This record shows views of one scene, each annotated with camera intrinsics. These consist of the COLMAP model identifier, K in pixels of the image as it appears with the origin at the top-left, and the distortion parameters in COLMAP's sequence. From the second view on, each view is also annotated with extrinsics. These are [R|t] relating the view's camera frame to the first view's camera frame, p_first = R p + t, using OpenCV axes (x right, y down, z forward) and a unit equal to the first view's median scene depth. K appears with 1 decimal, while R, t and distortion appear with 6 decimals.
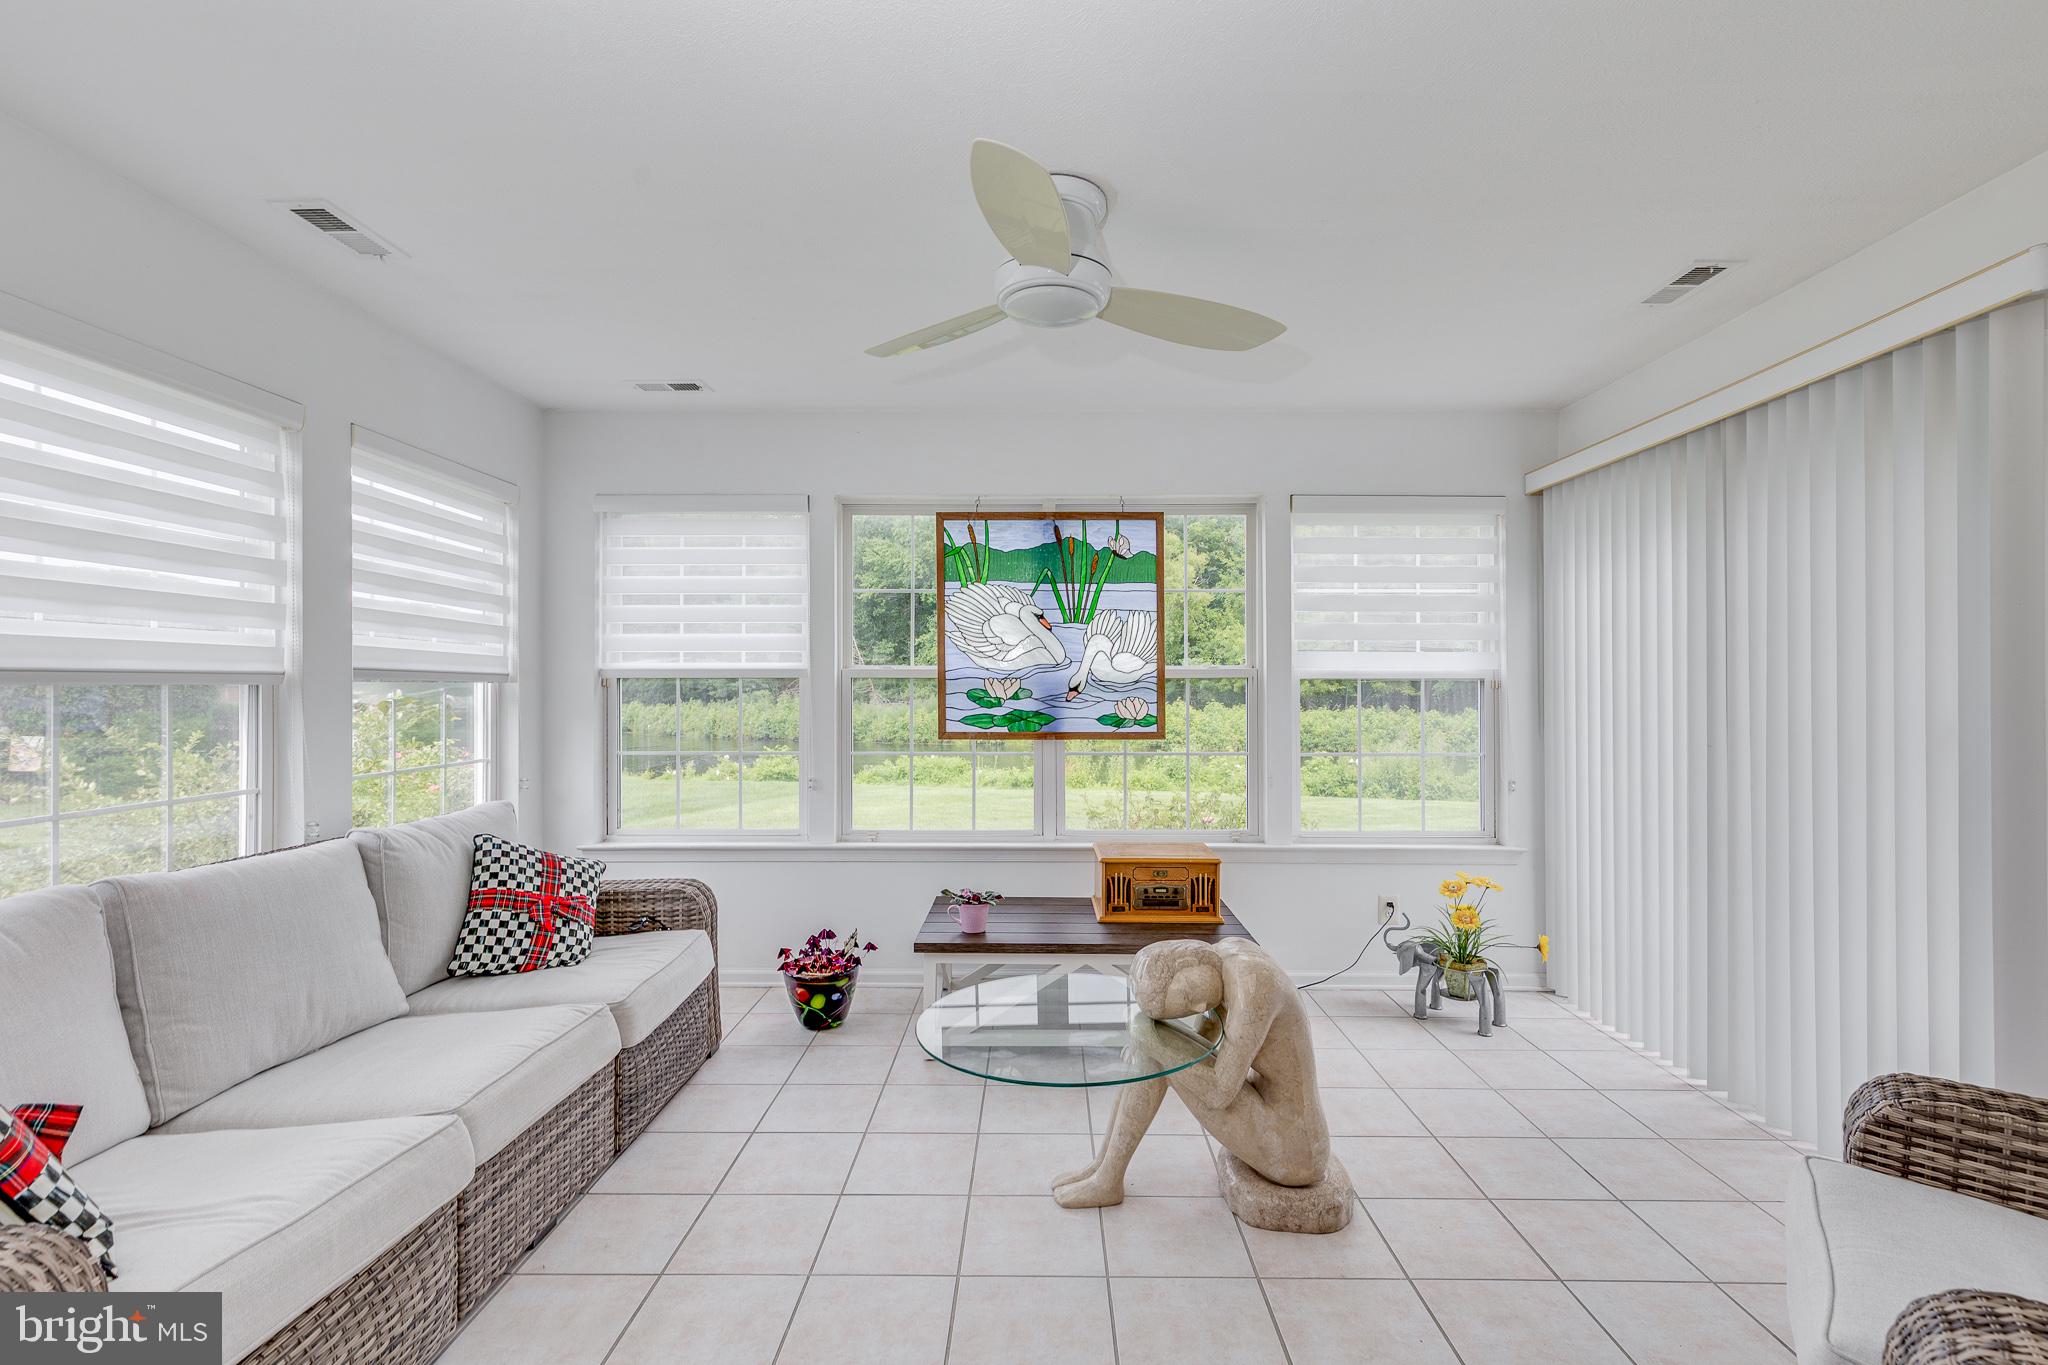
lens RADIAL K [[956.2, 0, 1026.4], [0, 956.2, 677.6], [0, 0, 1]] dist [0.003347, 0.000263]
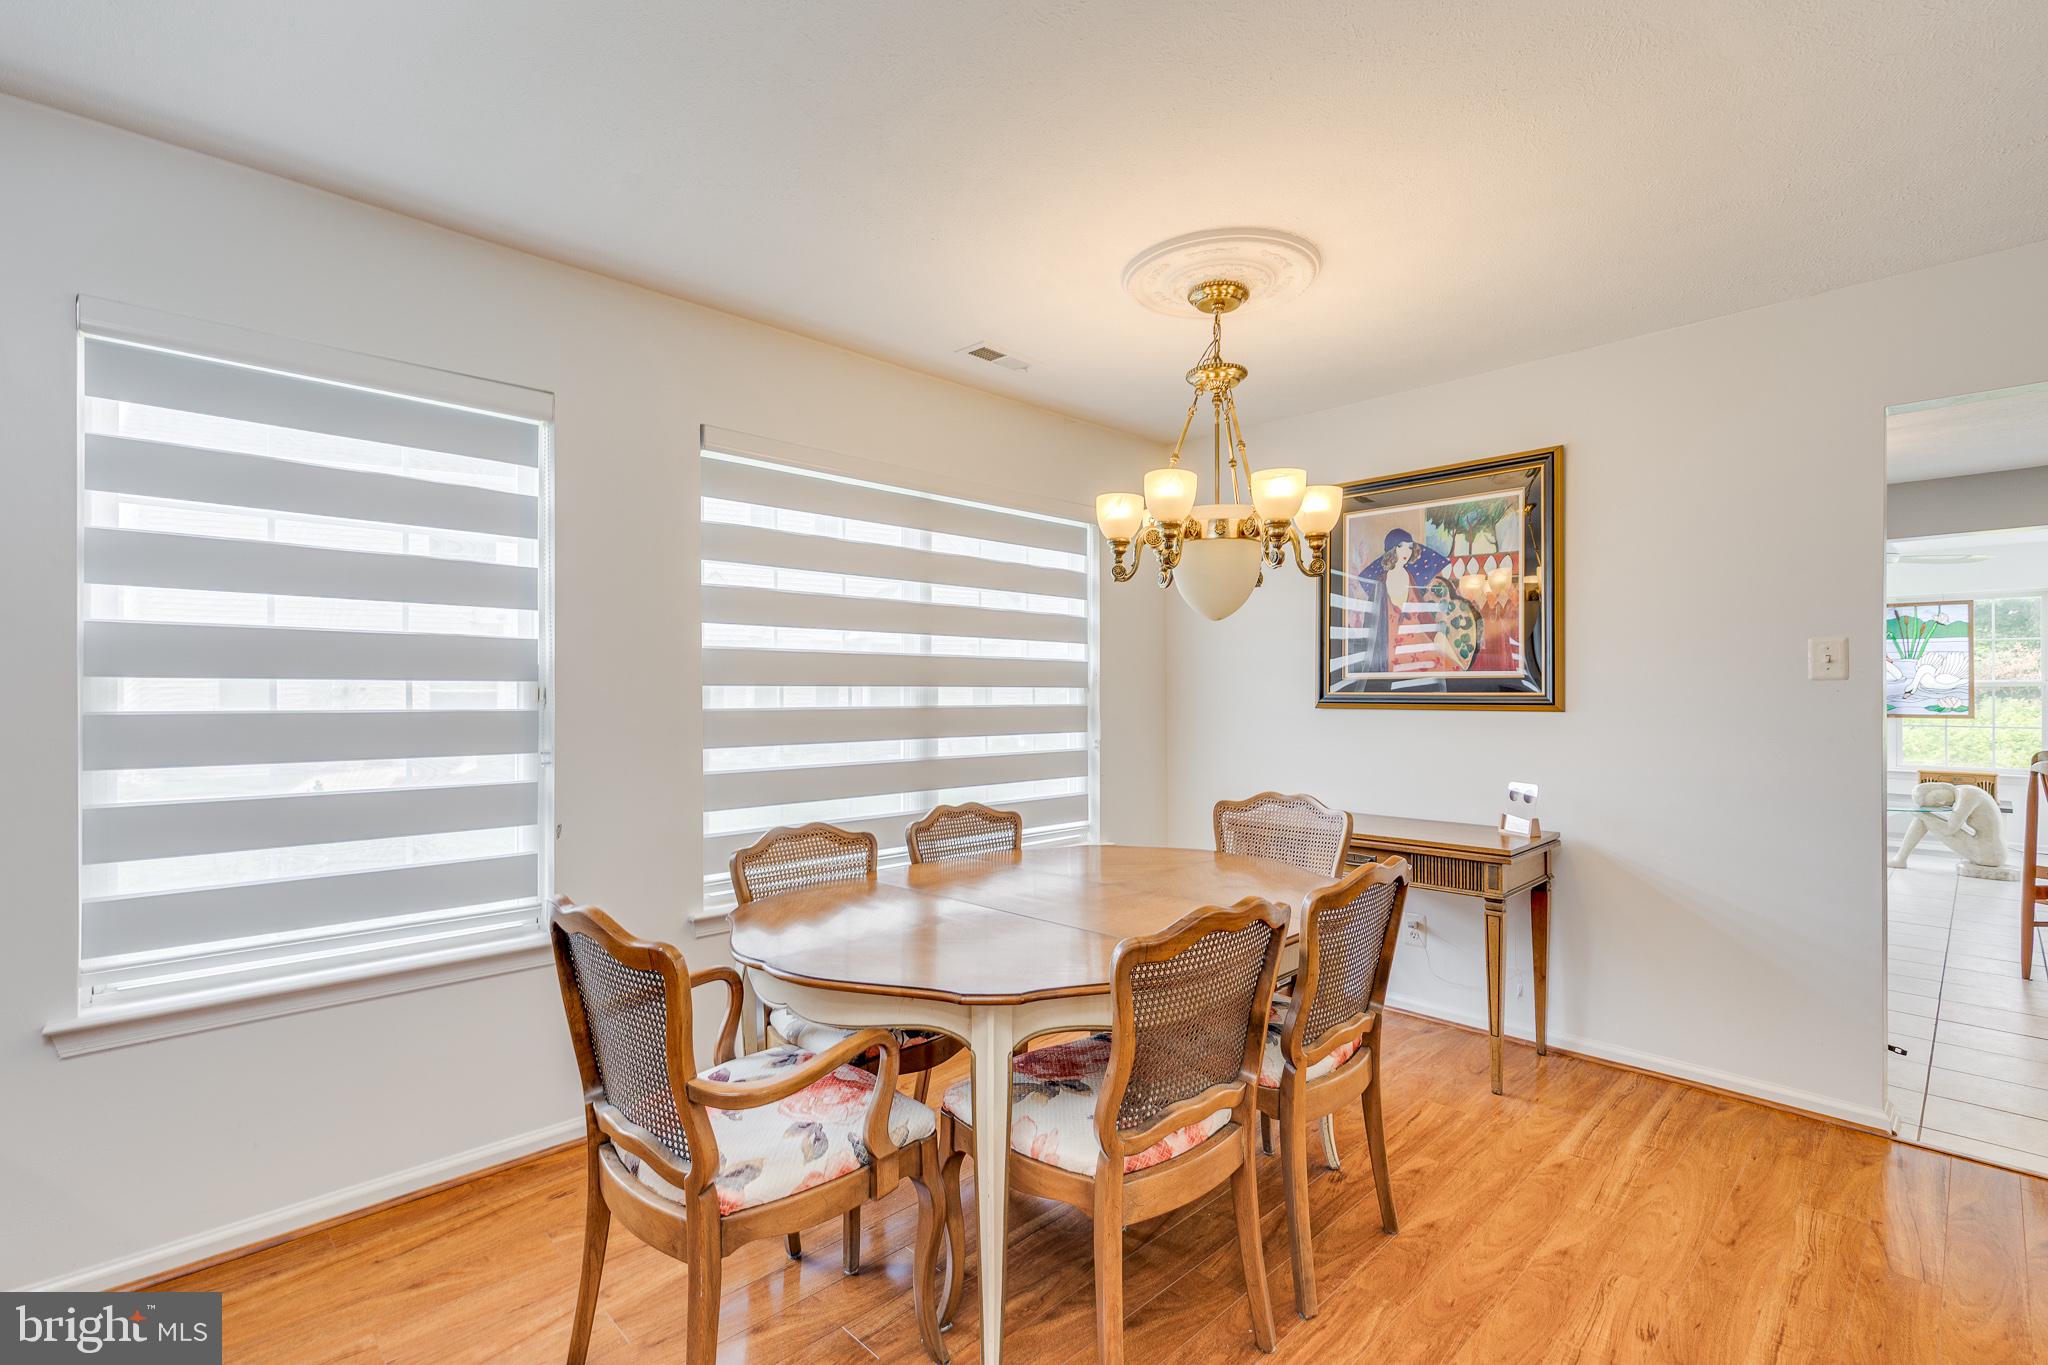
lens RADIAL K [[956.2, 0, 1008.4], [0, 956.2, 677.6], [0, 0, 1]] dist [0.003347, 0.000263]
pose [[0.710051, -0.005665, -0.704128, 0.124522], [0.006046, 0.999980, -0.001948, -0.026136], [0.704125, -0.002874, 0.710071, -1.720246]]
